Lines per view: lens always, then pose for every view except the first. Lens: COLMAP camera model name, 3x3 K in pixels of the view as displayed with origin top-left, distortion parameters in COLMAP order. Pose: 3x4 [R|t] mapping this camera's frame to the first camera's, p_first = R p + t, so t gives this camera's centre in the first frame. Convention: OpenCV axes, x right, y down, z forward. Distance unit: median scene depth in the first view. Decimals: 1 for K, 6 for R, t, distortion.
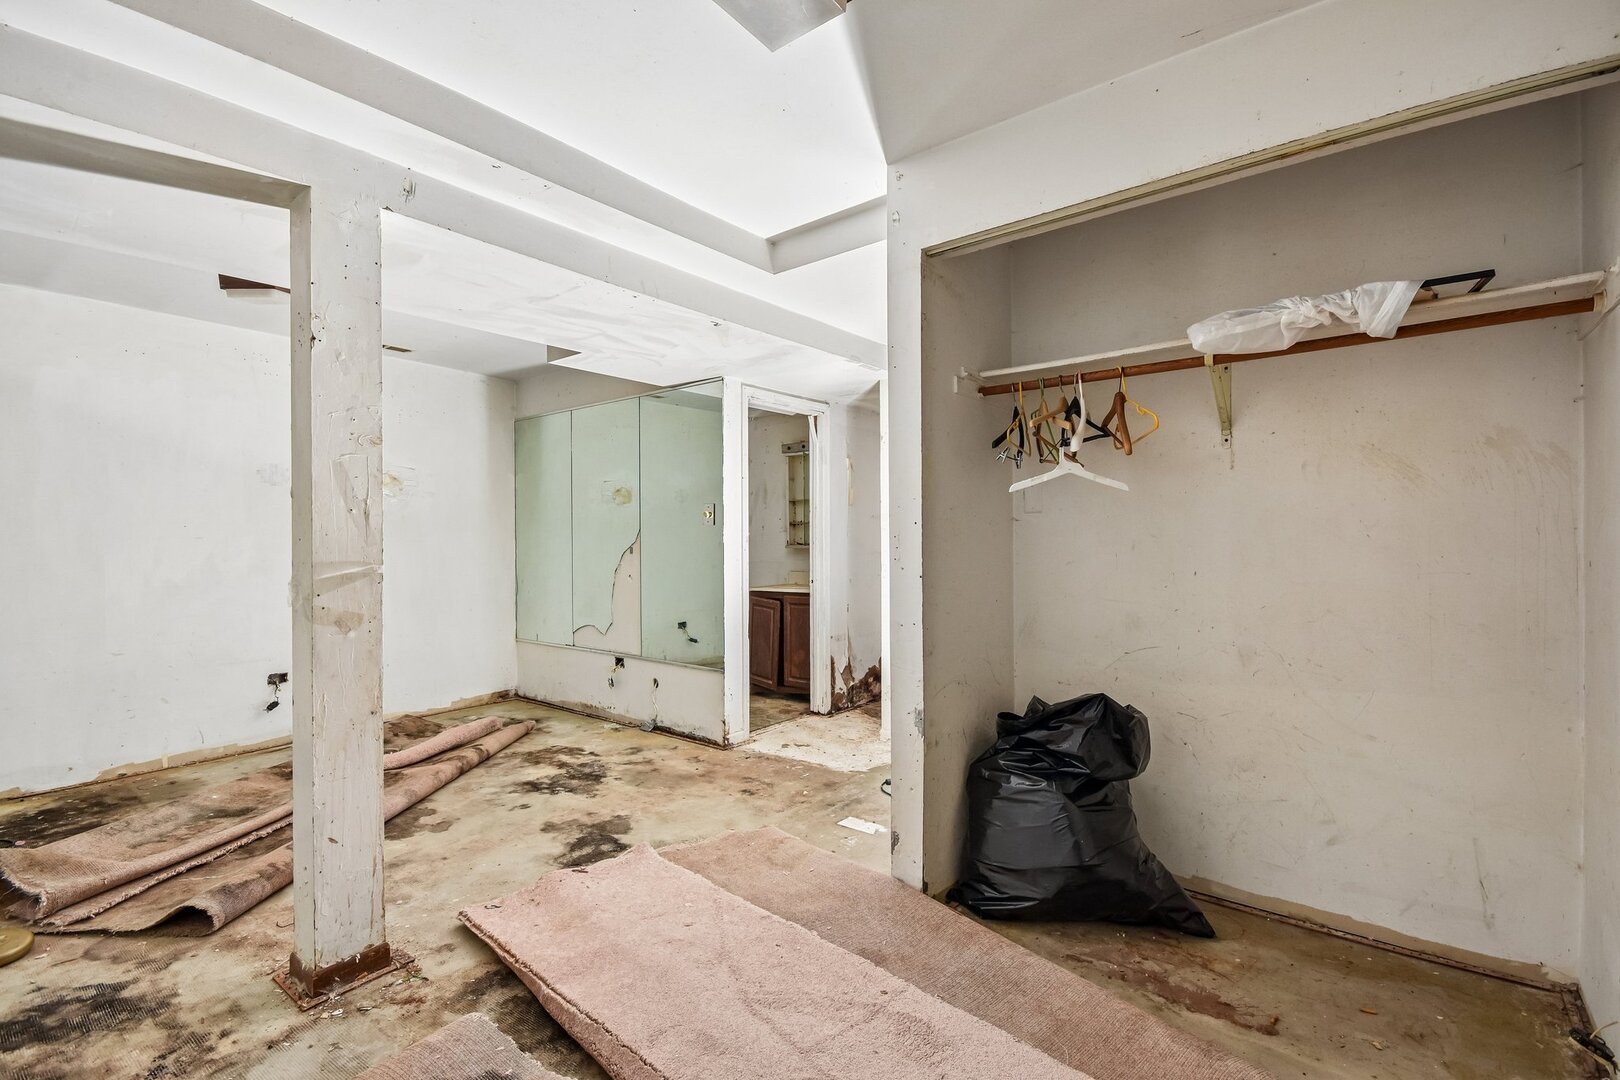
lens RADIAL K [[722.3, 0, 808.7], [0, 722.3, 537.2], [0, 0, 1]] dist [0.006474, -0.011149]
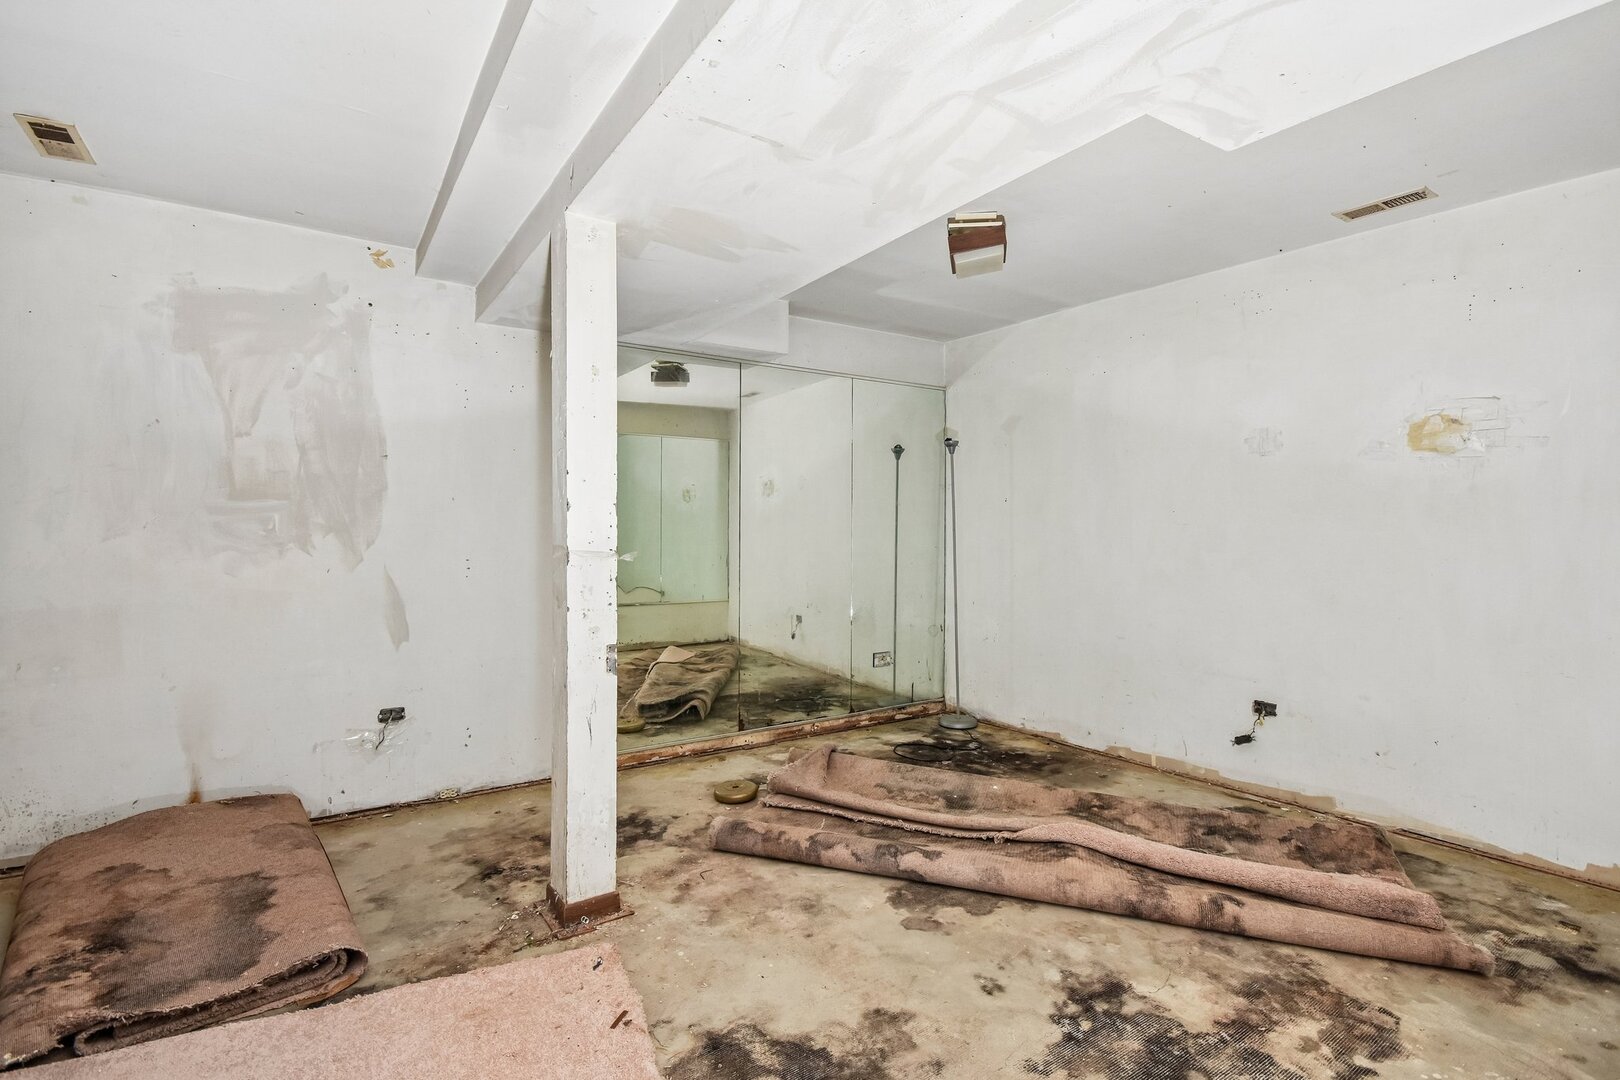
lens RADIAL K [[751.3, 0, 812.3], [0, 751.3, 528.0], [0, 0, 1]] dist [-0.003862, -0.002660]
pose [[-0.298430, 0.006285, -0.954411, 0.219992], [-0.001573, 0.999974, 0.007077, 0.000140], [0.954430, 0.003613, -0.298413, 1.044584]]
